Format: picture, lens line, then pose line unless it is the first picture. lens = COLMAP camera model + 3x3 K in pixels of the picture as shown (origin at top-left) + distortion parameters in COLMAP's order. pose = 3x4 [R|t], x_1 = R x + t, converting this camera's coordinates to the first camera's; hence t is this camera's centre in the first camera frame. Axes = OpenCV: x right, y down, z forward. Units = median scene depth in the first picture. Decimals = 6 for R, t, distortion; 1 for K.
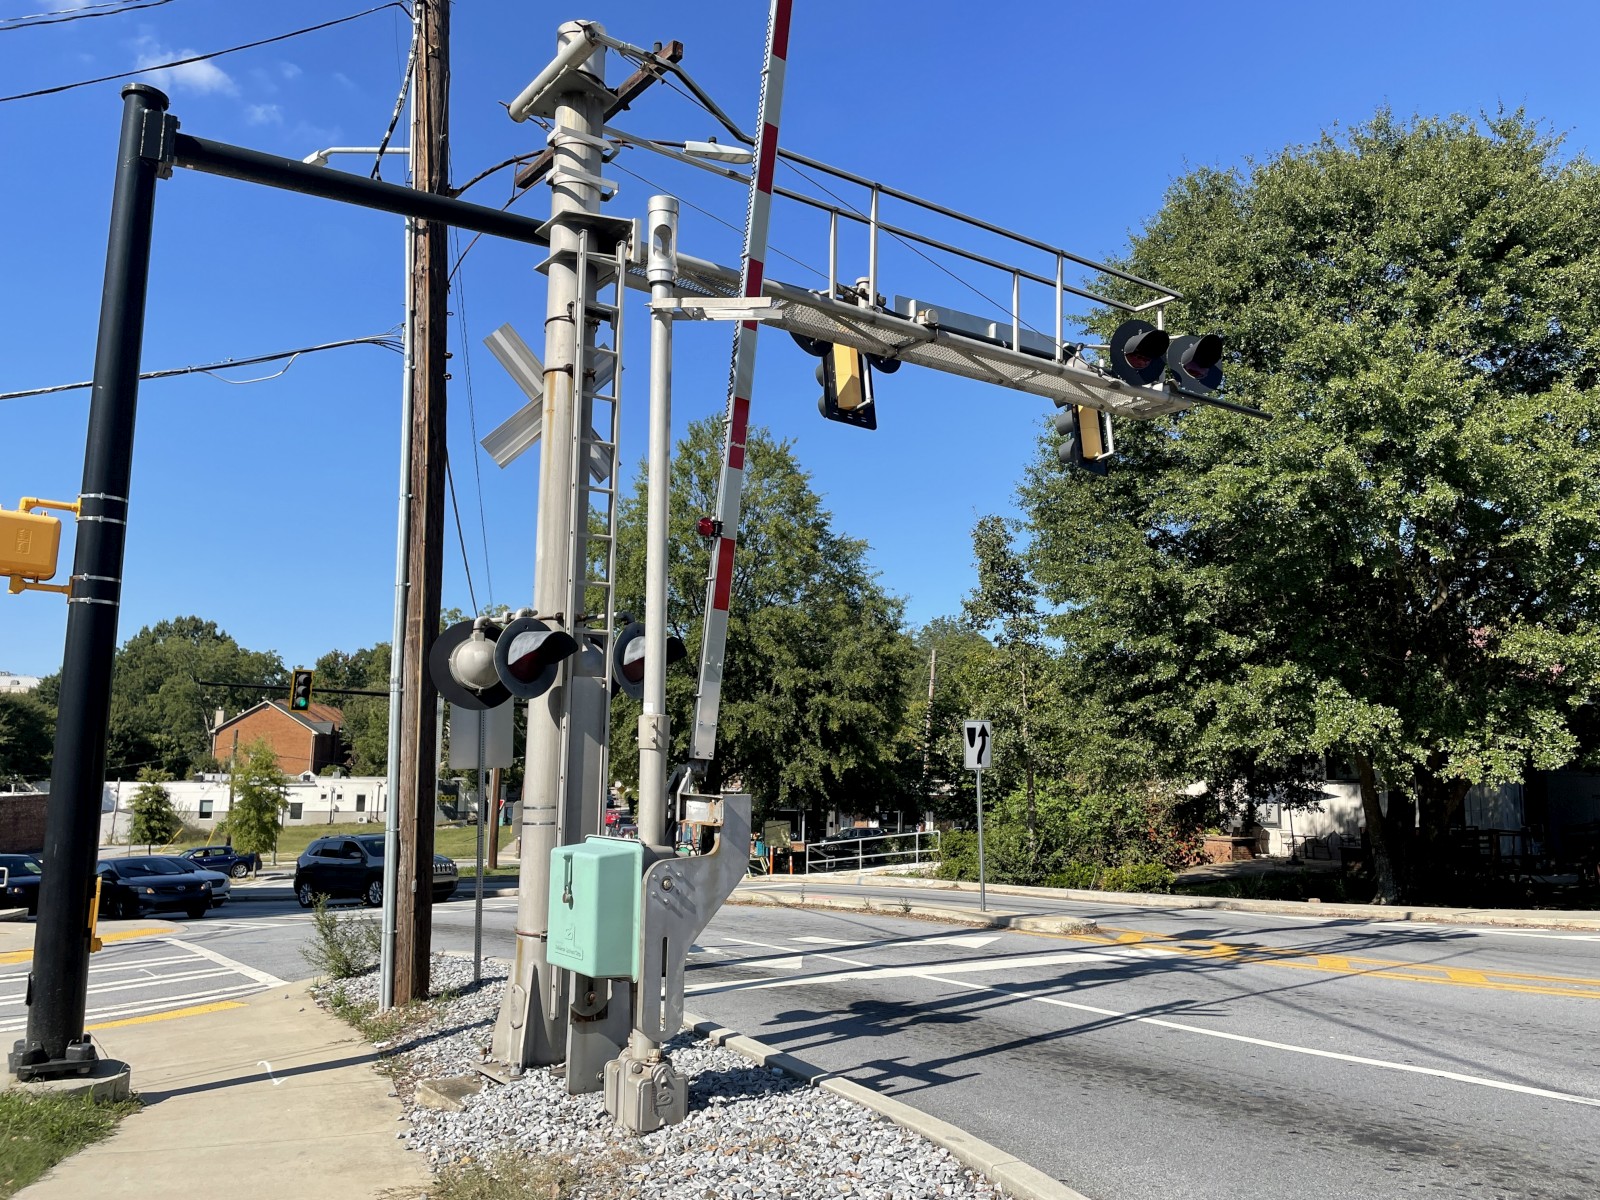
lens RADIAL K [[1211.4, 0, 802.5], [0, 1211.4, 599.4], [0, 0, 1]] dist [0.003619, 0.000331]
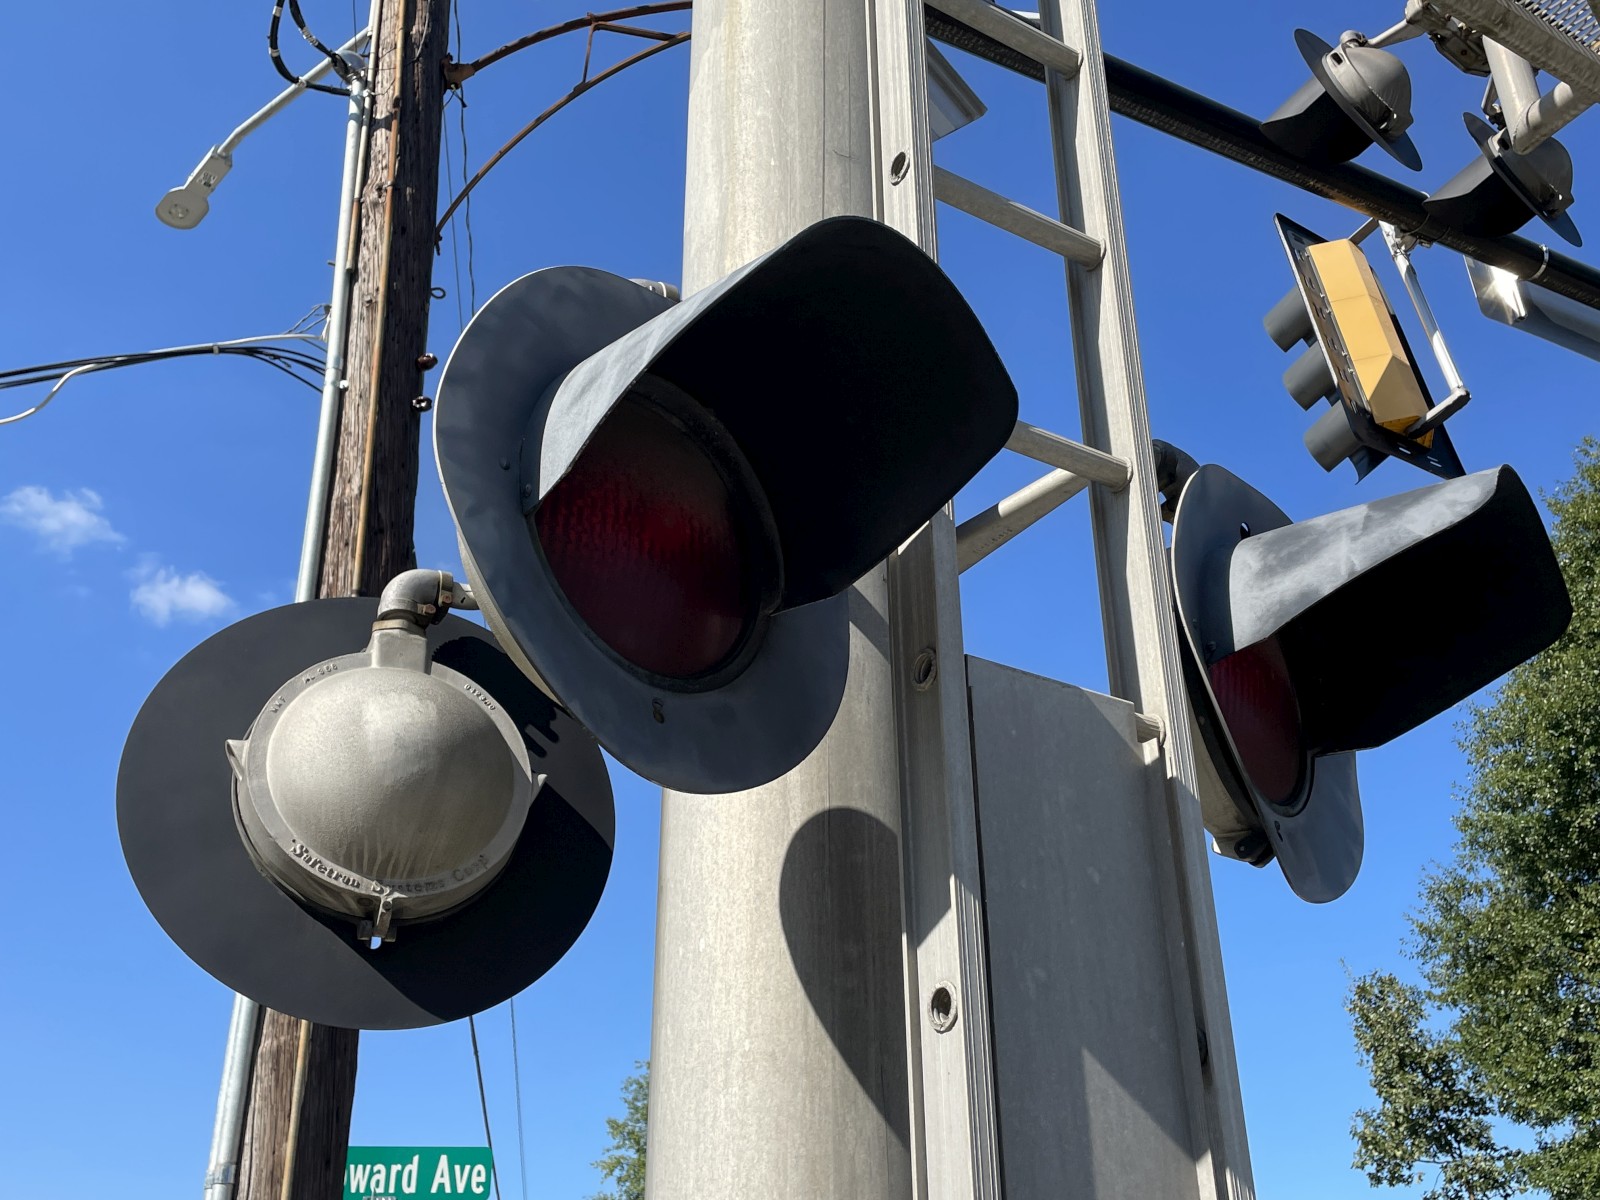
lens RADIAL K [[1588.5, 0, 796.8], [0, 1588.5, 598.4], [0, 0, 1]] dist [0.020165, 0.000000]
pose [[0.994944, -0.064083, -0.077325, -0.126529], [0.031720, 0.931065, -0.363473, 0.081631], [0.095287, 0.359183, 0.928390, 0.528173]]
